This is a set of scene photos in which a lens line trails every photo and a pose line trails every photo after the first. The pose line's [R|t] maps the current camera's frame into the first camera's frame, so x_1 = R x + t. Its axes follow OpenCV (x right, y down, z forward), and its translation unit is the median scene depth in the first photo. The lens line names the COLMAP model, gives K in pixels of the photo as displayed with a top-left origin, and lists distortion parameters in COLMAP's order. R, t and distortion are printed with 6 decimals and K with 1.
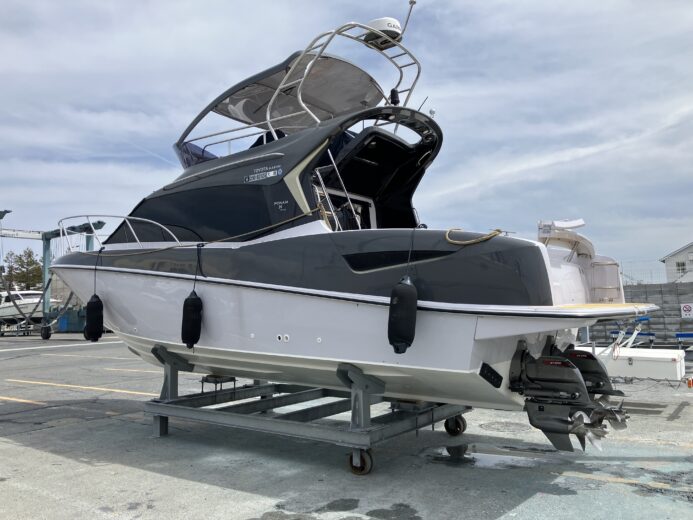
lens RADIAL K [[622.4, 0, 347.3], [0, 622.4, 256.6], [0, 0, 1]] dist [0.017150, 0.006656]
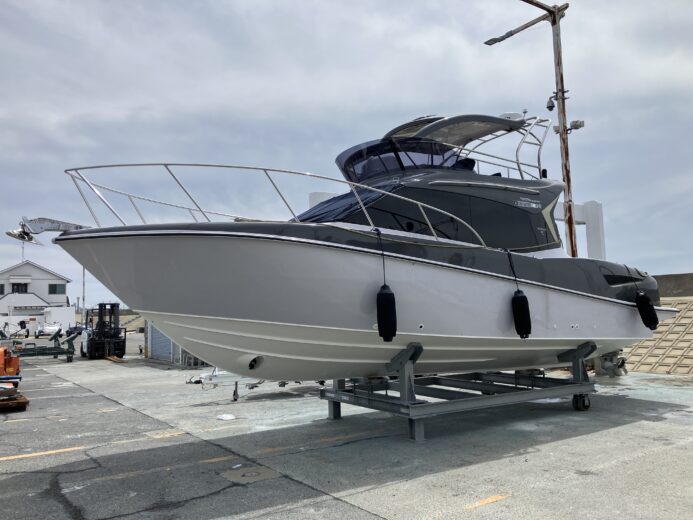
lens RADIAL K [[577.9, 0, 346.6], [0, 577.9, 262.3], [0, 0, 1]] dist [0.016918, -0.000621]
pose [[0.316290, 0.087825, 0.944589, -1.372365], [-0.091072, 0.993918, -0.061917, 0.098964], [-0.944281, -0.066442, 0.322364, 0.945402]]
